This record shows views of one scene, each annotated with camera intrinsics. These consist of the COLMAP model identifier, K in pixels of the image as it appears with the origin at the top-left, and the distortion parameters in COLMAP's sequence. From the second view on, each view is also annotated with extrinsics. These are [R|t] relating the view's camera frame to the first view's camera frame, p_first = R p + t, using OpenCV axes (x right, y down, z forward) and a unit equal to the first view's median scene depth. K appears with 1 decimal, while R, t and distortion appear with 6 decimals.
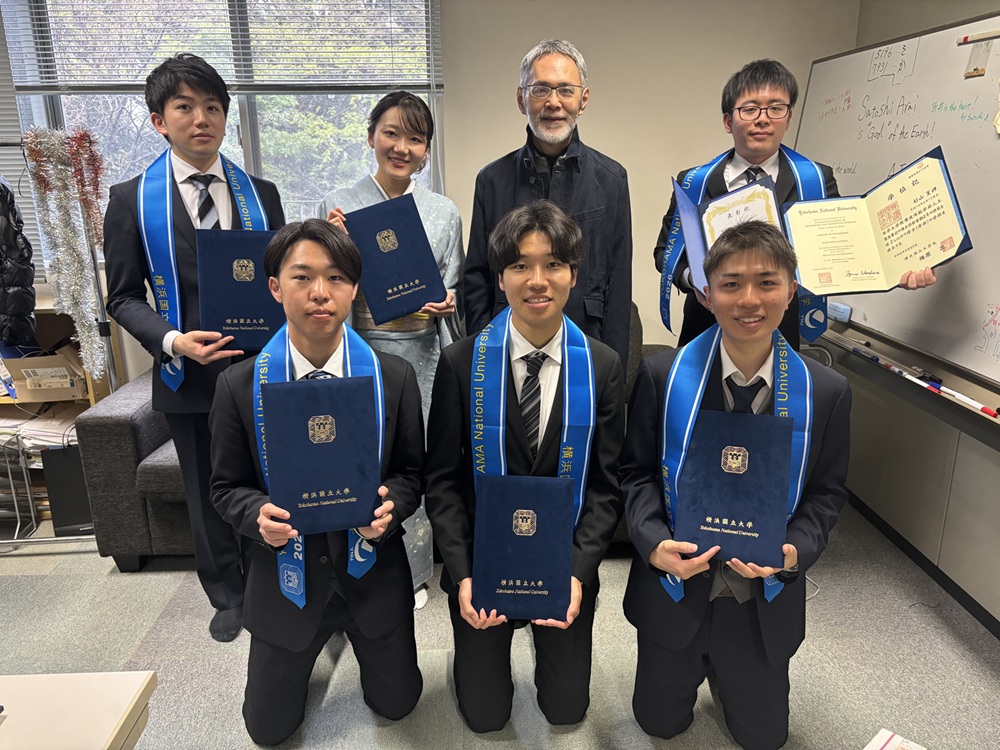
lens RADIAL K [[775.6, 0, 500.0], [0, 775.6, 375.0], [0, 0, 1]] dist [0.084786, -0.082323]
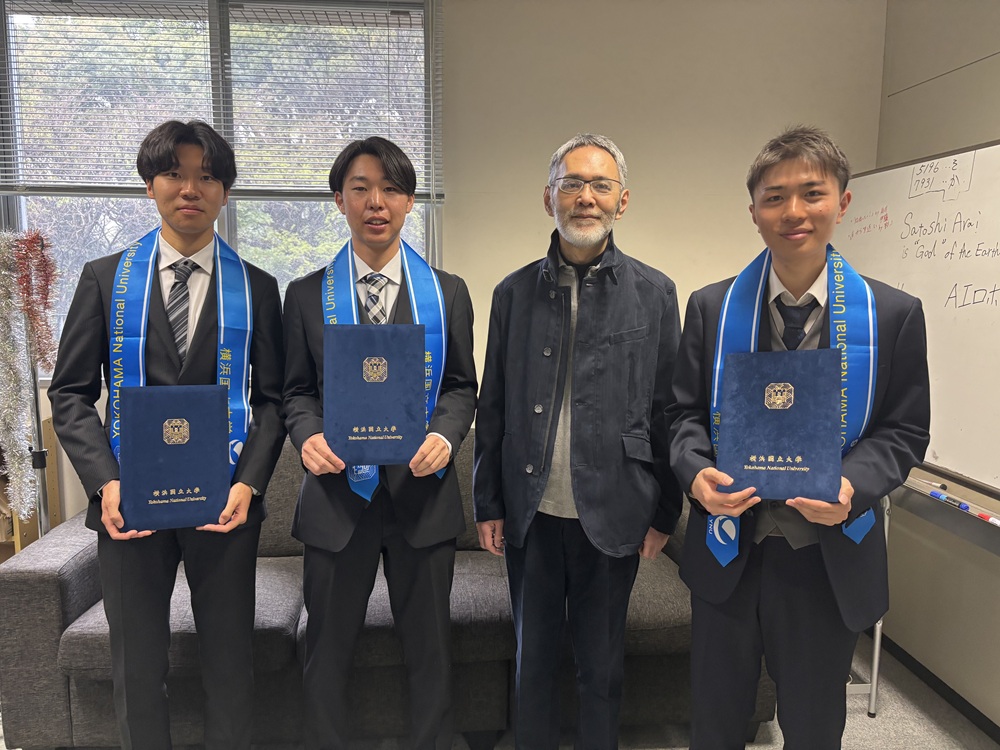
lens RADIAL K [[775.6, 0, 500.0], [0, 775.6, 375.0], [0, 0, 1]] dist [0.084786, -0.082323]
pose [[0.999128, 0.011985, 0.039989, -0.046431], [-0.005967, 0.989067, -0.147348, -0.027448], [-0.041318, 0.146981, 0.988276, 0.136542]]
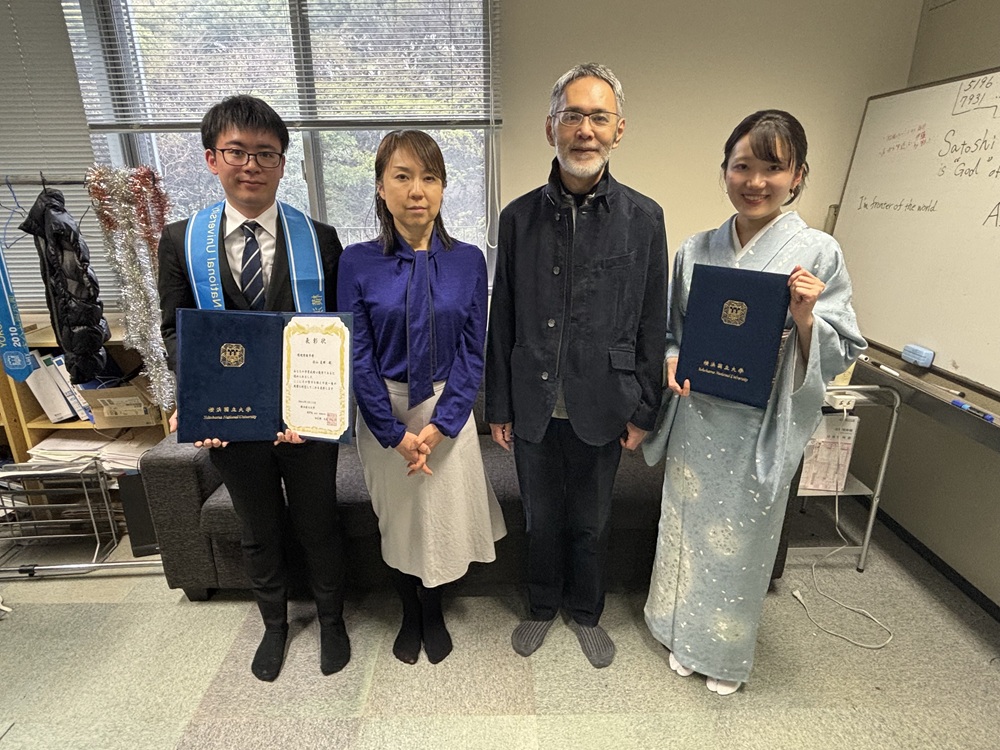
lens RADIAL K [[581.4, 0, 494.6], [0, 581.4, 361.6], [0, 0, 1]] dist [-0.020368, 0.028430]
pose [[0.999802, 0.006027, -0.018942, -0.073647], [-0.005429, 0.999490, 0.031465, -0.090408], [0.019122, -0.031356, 0.999325, 0.270253]]
